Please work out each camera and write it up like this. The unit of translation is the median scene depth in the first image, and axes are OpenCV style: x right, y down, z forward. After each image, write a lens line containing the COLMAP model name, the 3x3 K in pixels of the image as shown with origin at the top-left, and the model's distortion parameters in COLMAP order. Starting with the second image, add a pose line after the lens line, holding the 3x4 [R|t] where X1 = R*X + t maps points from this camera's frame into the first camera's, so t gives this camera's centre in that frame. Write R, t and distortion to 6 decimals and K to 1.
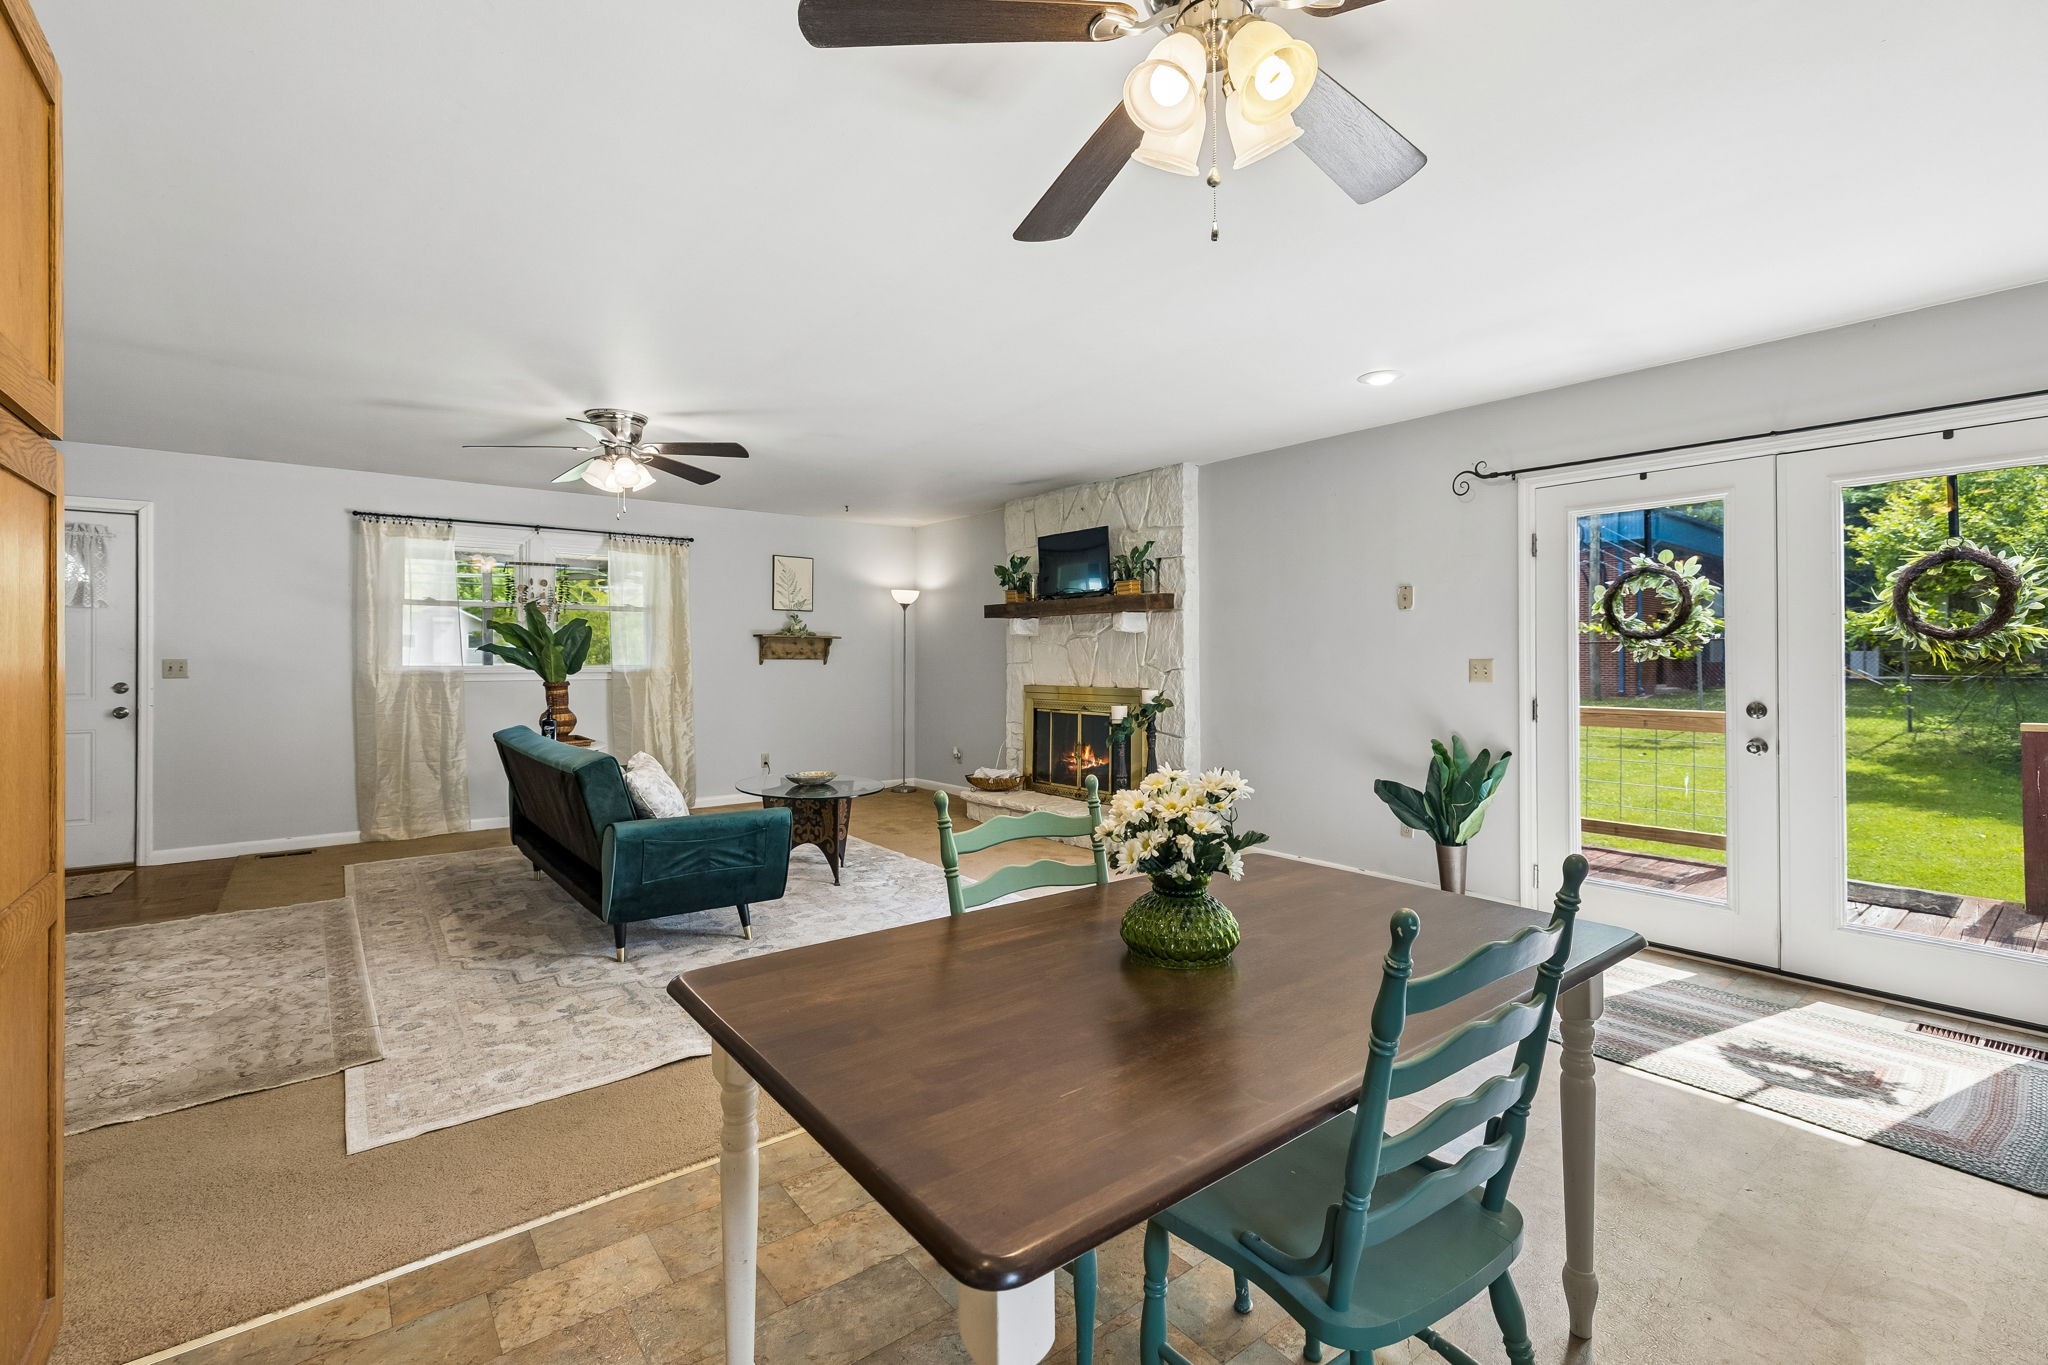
lens RADIAL K [[899.3, 0, 1021.9], [0, 899.3, 652.8], [0, 0, 1]] dist [0.000711, 0.000114]
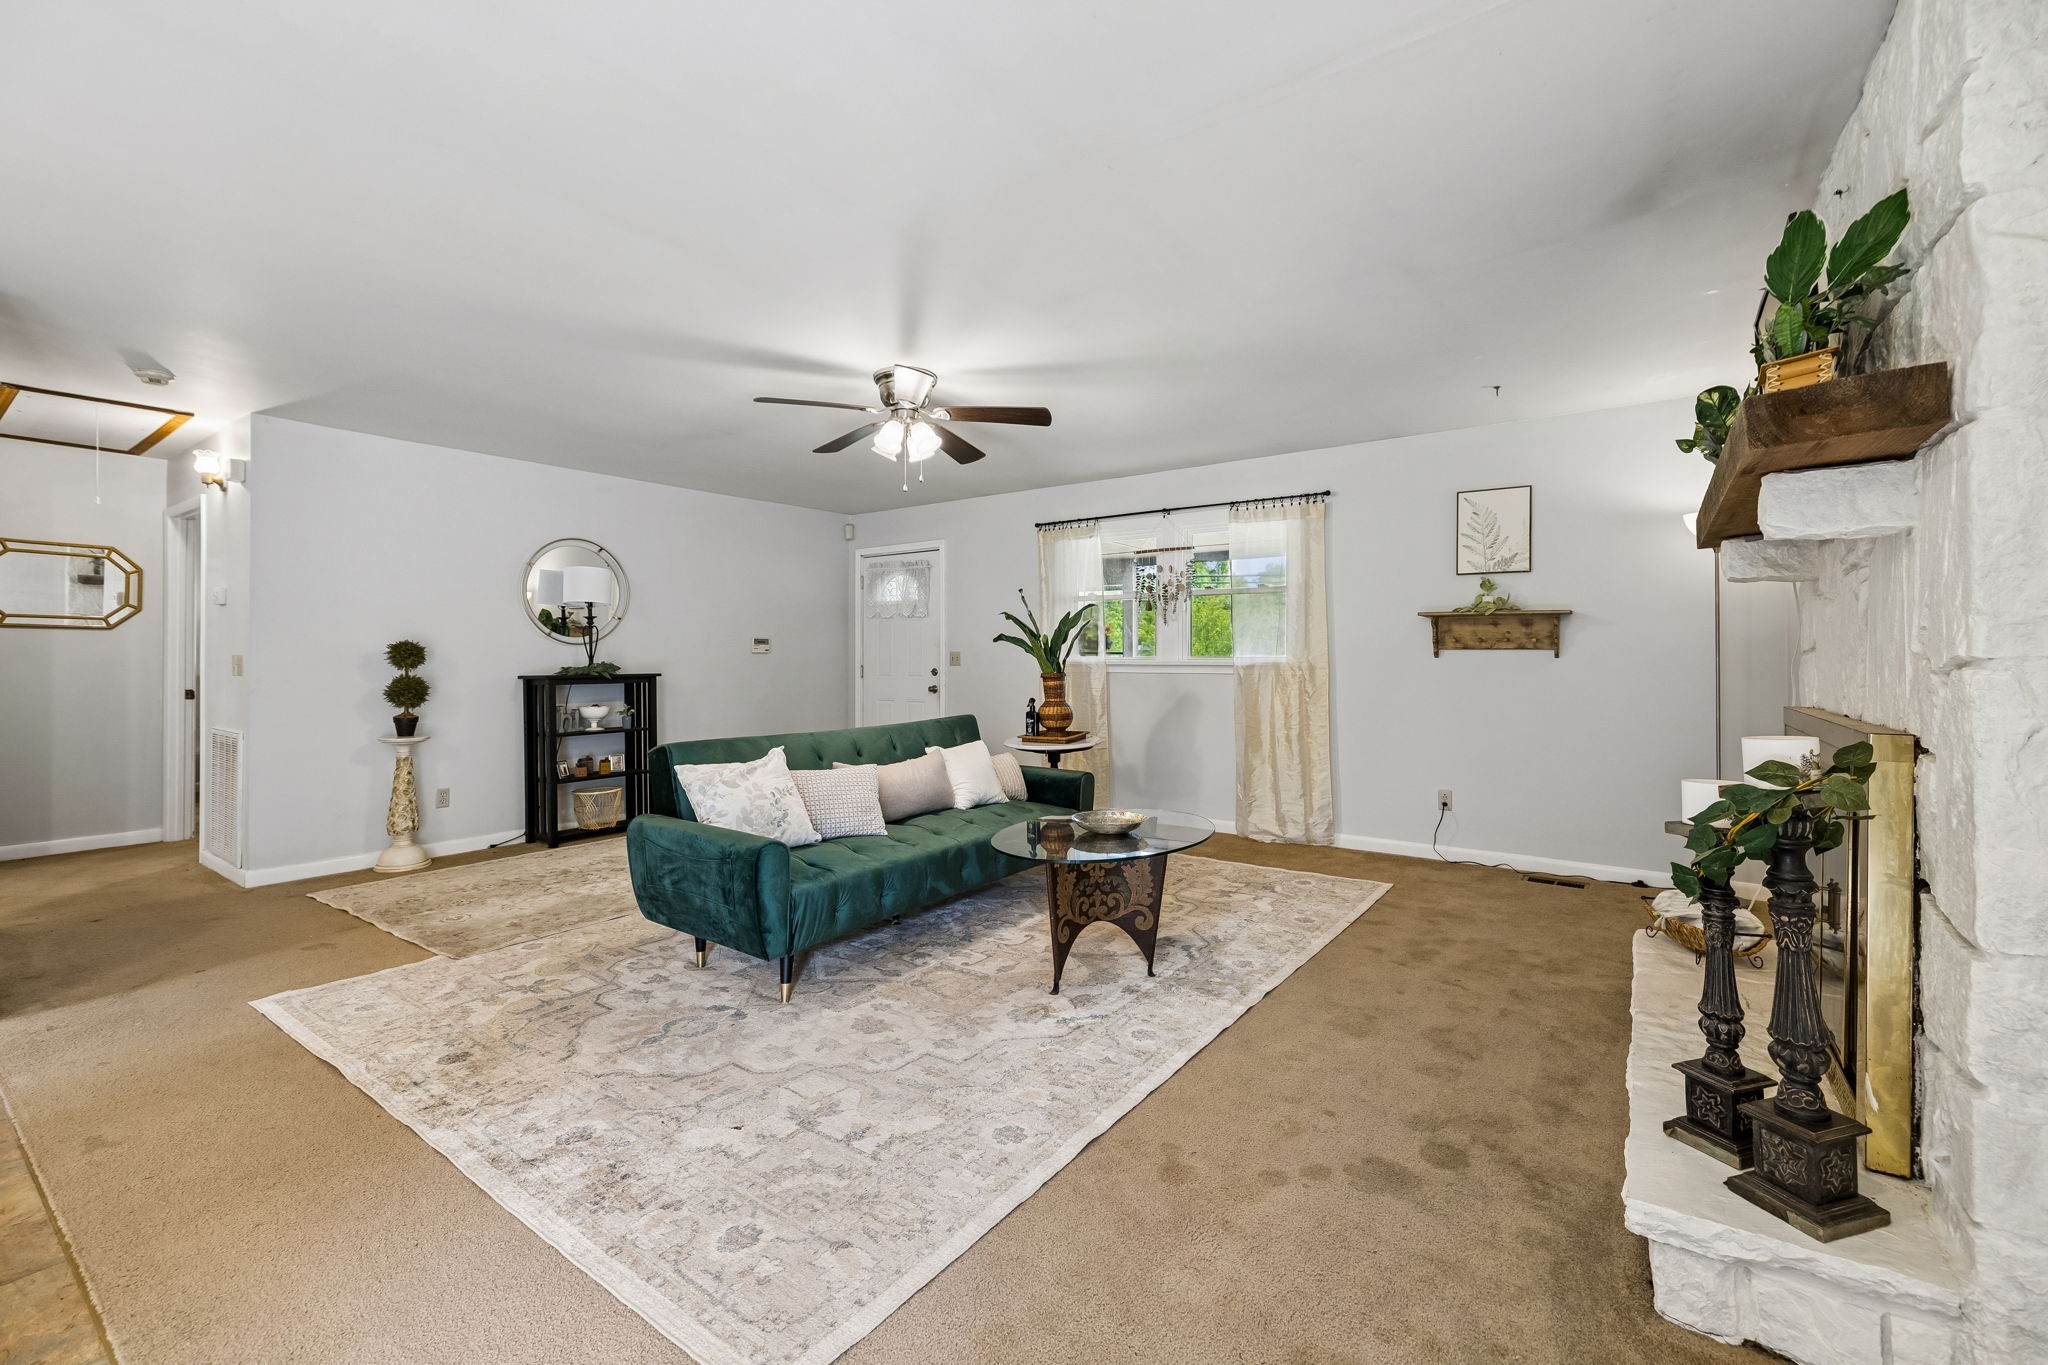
lens RADIAL K [[860.2, 0, 1025.8], [0, 860.2, 657.2], [0, 0, 1]] dist [-0.000003, 0.000111]
pose [[0.285355, -0.003590, -0.958415, 0.350842], [0.002474, 0.999992, -0.003009, 0.020112], [0.958419, -0.001512, 0.285361, 0.749359]]
